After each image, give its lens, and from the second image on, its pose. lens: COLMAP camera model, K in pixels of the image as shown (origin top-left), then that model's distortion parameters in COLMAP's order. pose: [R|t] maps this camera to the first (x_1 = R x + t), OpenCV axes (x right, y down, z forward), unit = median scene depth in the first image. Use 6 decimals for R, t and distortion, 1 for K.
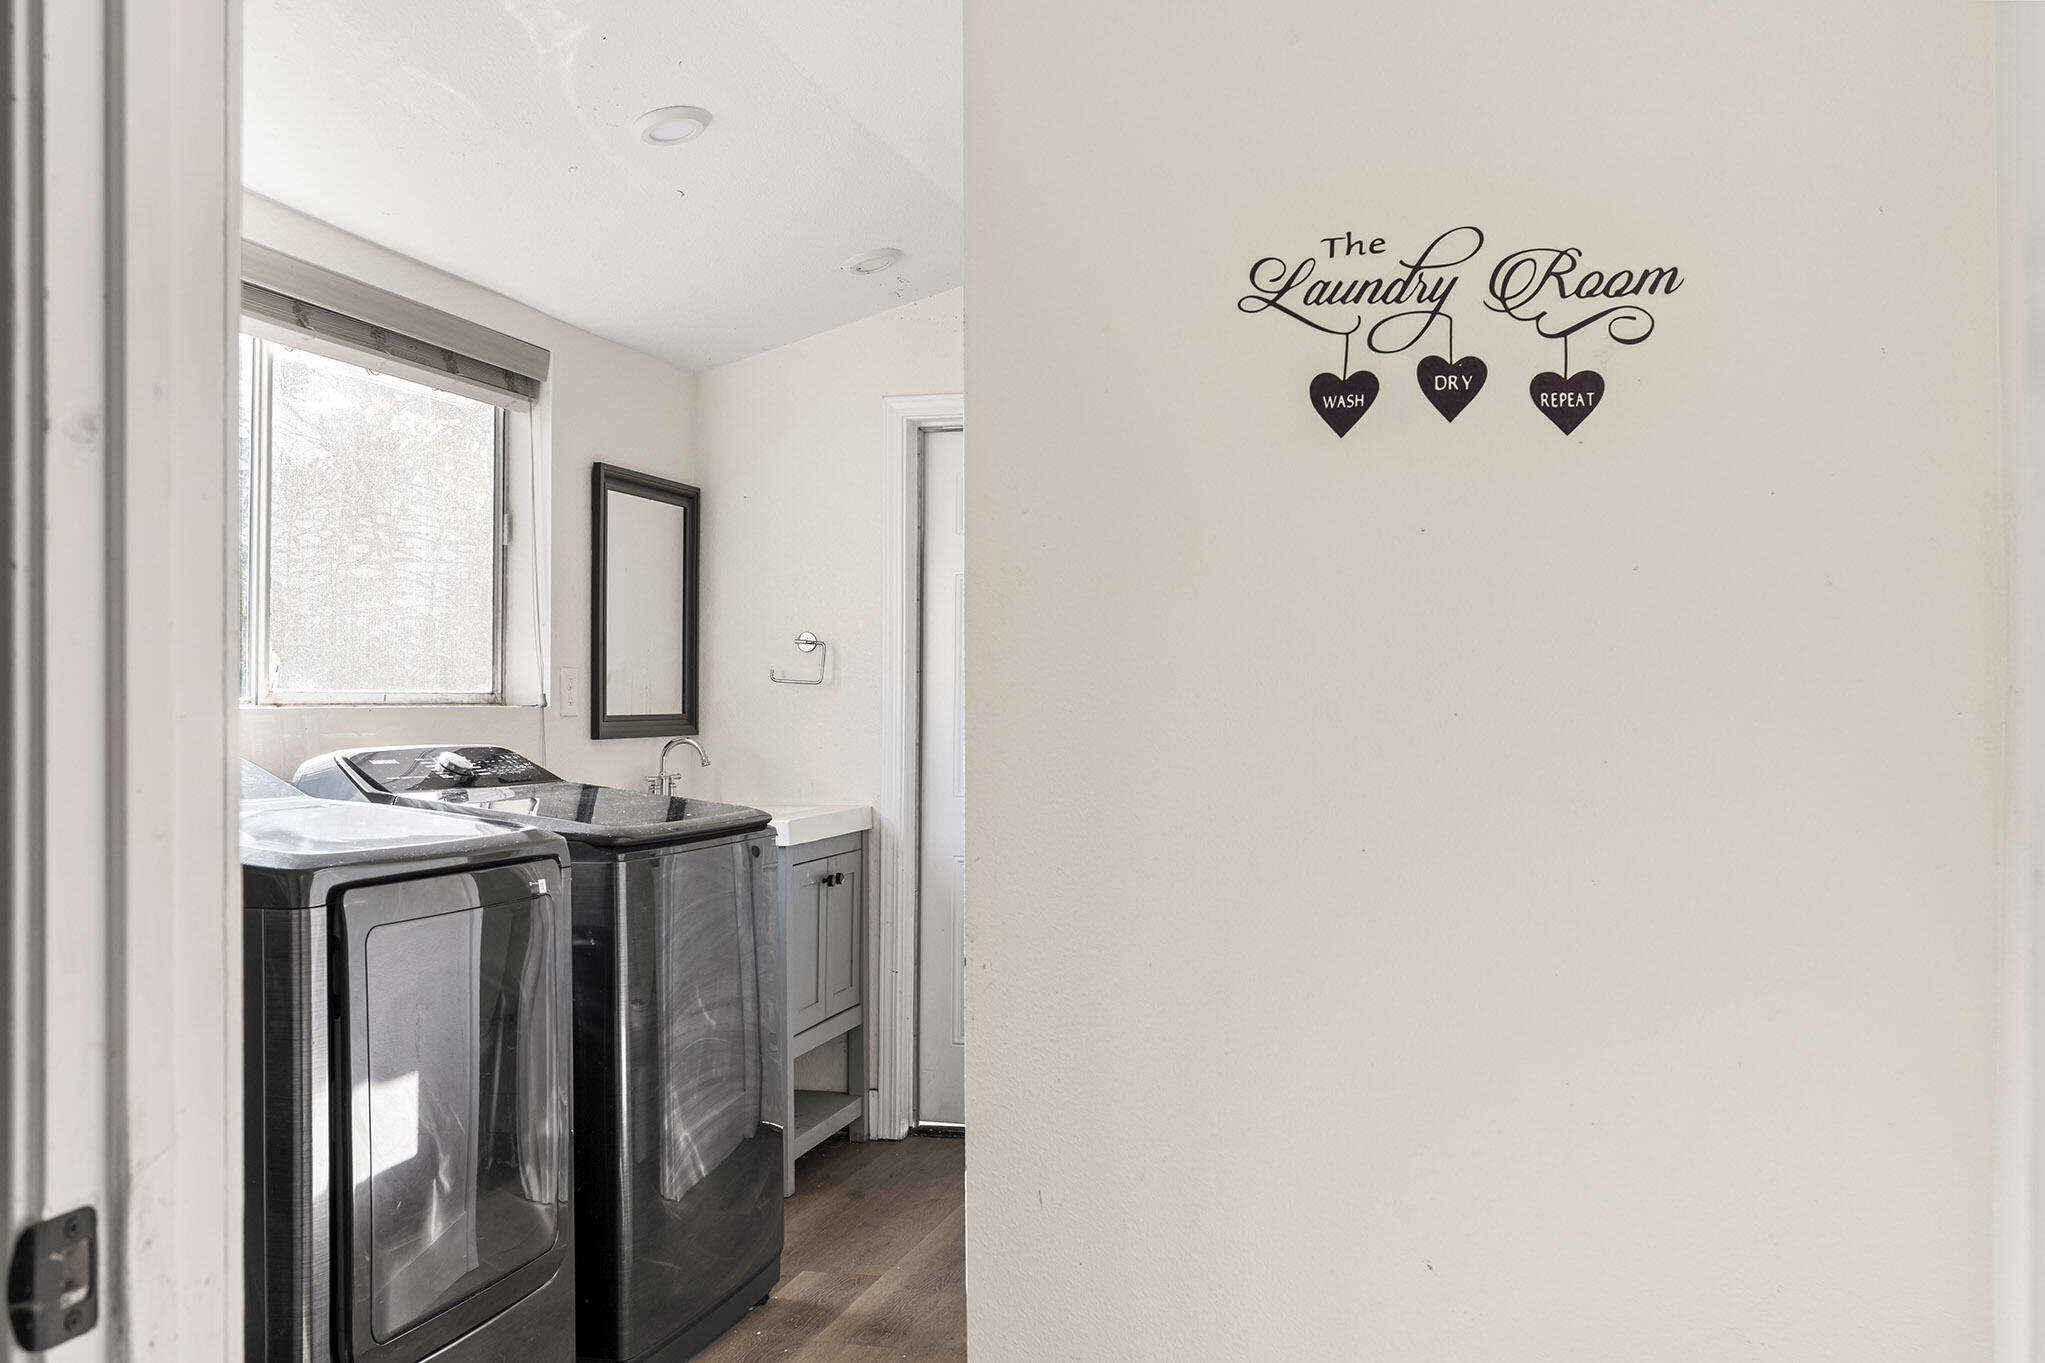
lens RADIAL K [[1757.6, 0, 1022.5], [0, 1757.6, 681.5], [0, 0, 1]] dist [0.003840, 0.002230]
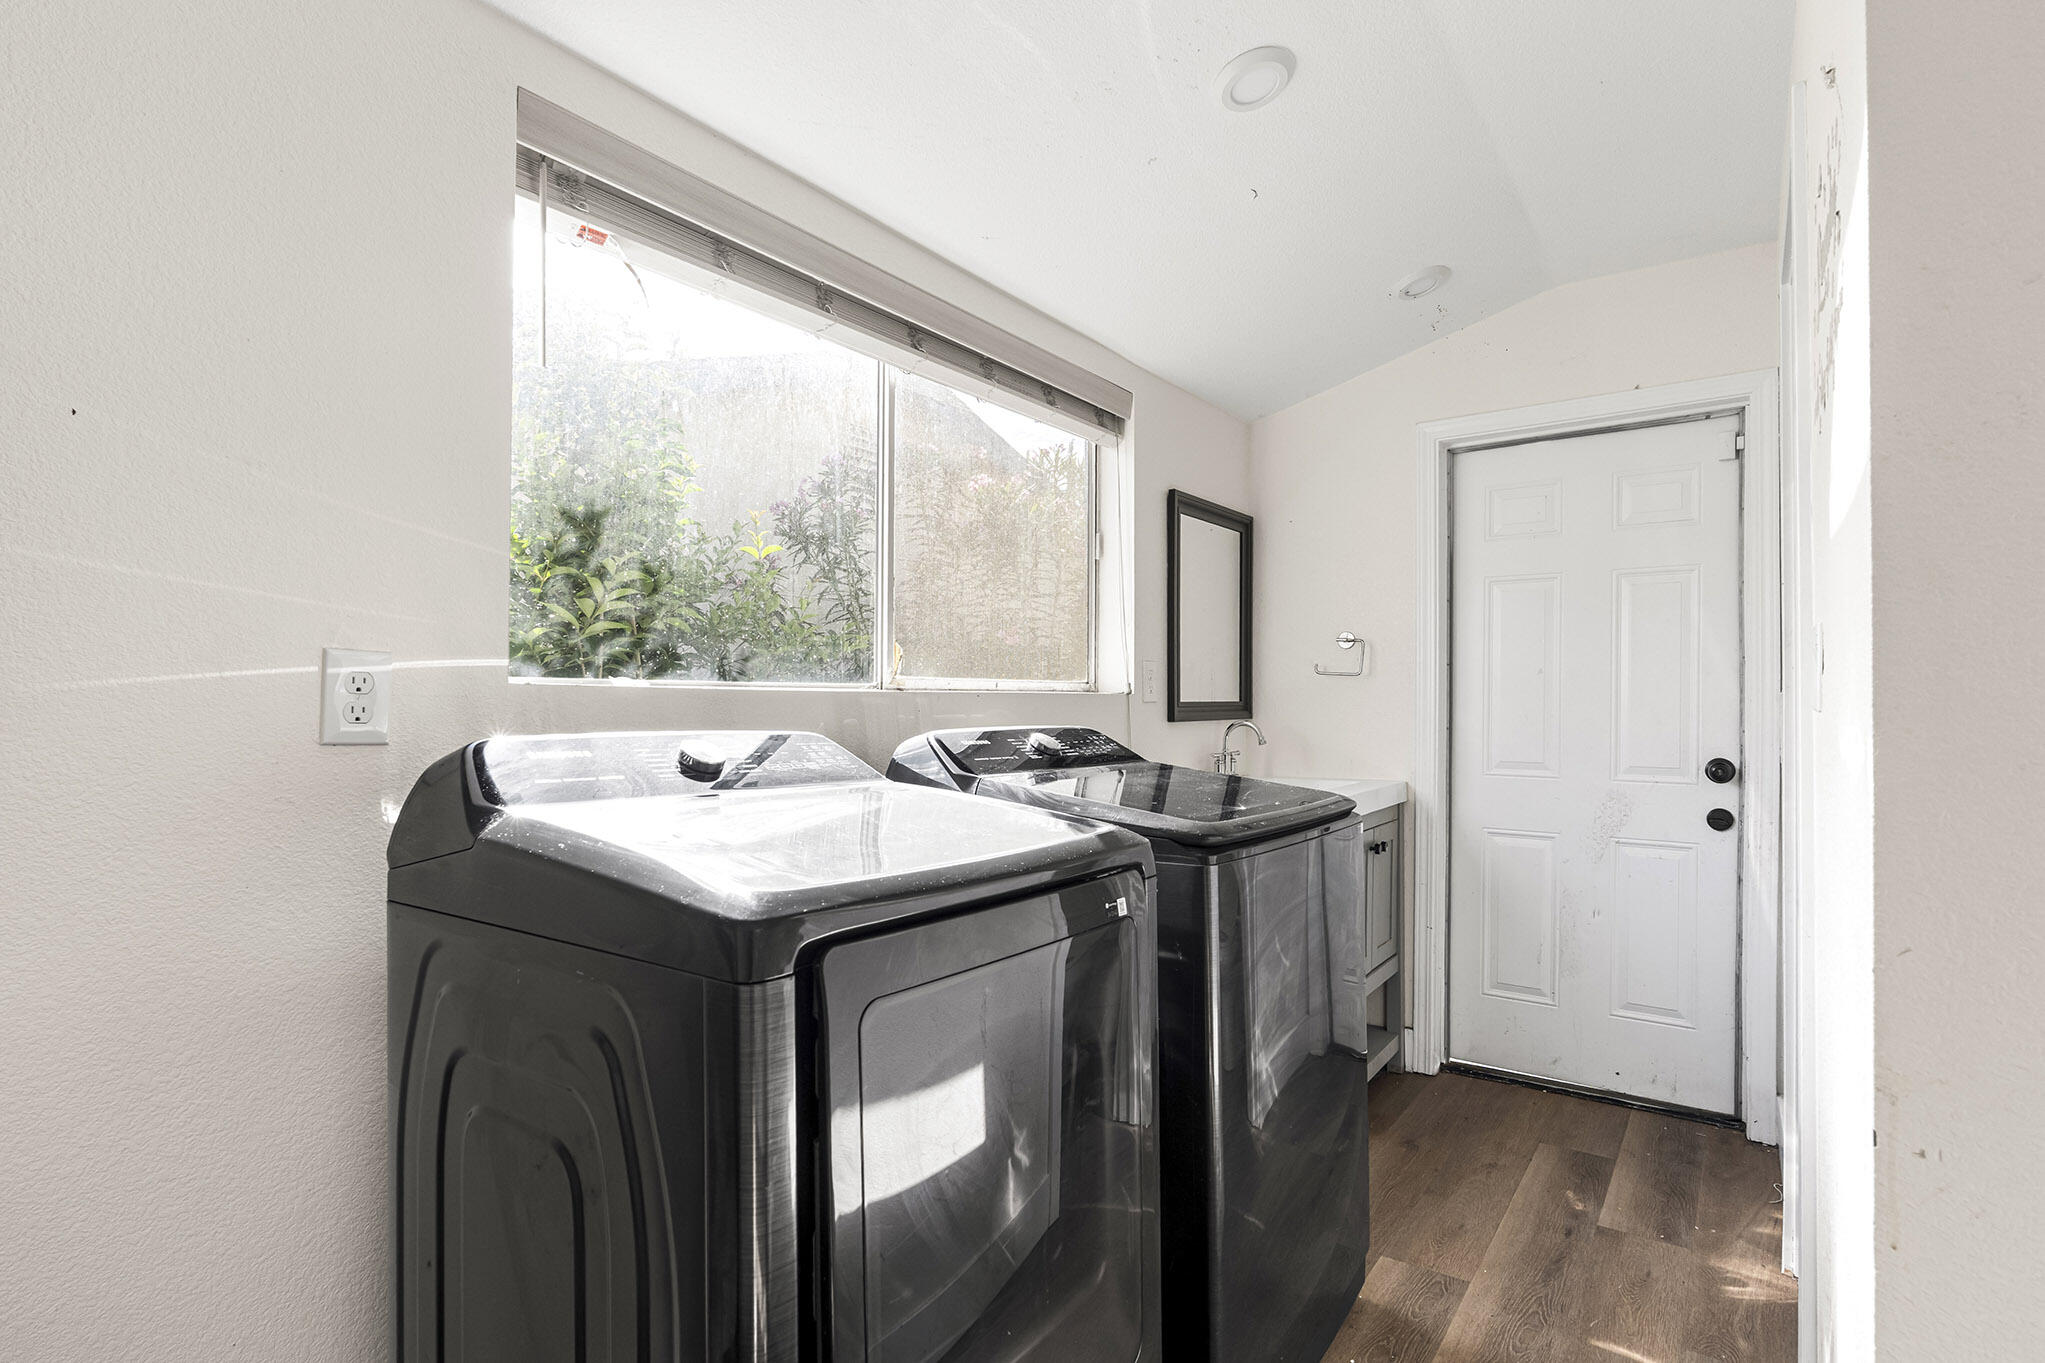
lens RADIAL K [[1028.8, 0, 1033.6], [0, 1028.8, 732.8], [0, 0, 1]] dist [-0.002249, -0.000220]
pose [[0.935340, 0.008021, -0.353658, -0.090112], [0.007155, 0.999109, 0.041584, 0.011393], [0.353677, -0.041426, 0.934450, 0.340437]]
